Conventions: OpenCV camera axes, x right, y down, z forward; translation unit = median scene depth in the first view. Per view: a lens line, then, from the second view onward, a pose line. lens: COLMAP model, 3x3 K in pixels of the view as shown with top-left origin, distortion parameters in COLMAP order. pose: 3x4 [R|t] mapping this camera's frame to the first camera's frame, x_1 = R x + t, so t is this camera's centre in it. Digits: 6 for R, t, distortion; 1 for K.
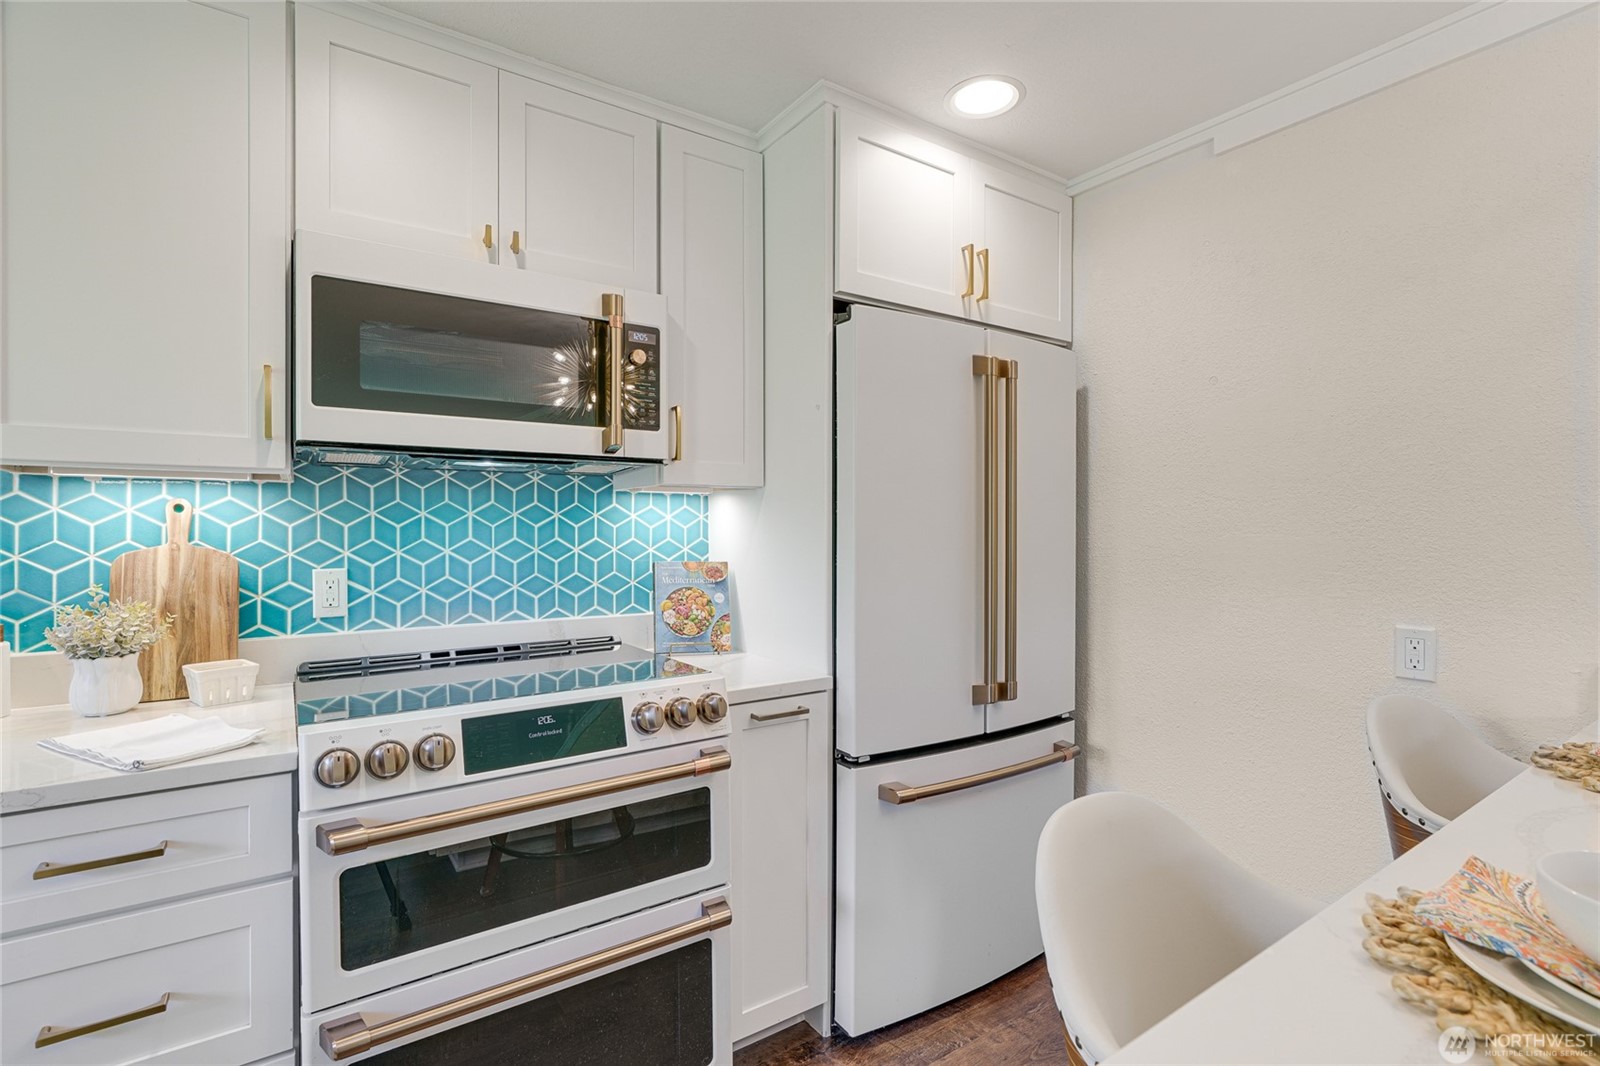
lens RADIAL K [[754.6, 0, 796.6], [0, 754.6, 531.9], [0, 0, 1]] dist [-0.001469, 0.000310]
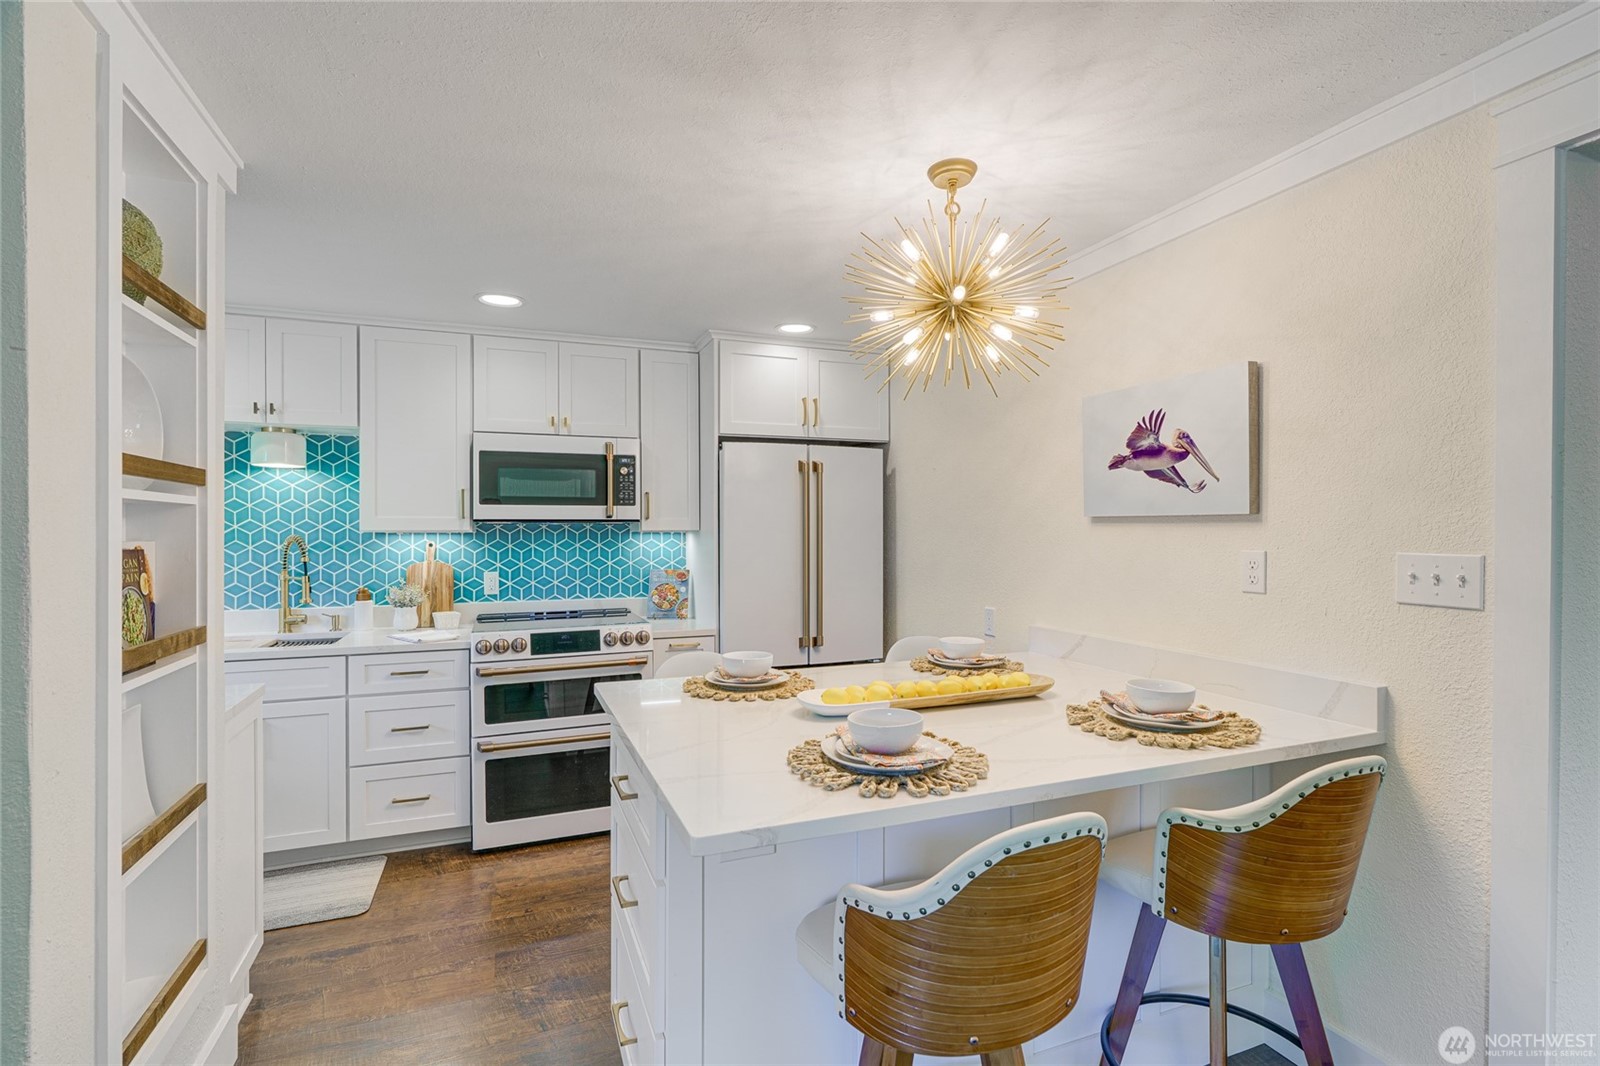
lens RADIAL K [[754.6, 0, 796.6], [0, 754.6, 531.9], [0, 0, 1]] dist [-0.001469, 0.000310]
pose [[0.974131, -0.002683, -0.225970, 0.710806], [0.001461, 0.999983, -0.005572, -0.051789], [0.225981, 0.005098, 0.974118, -0.893349]]
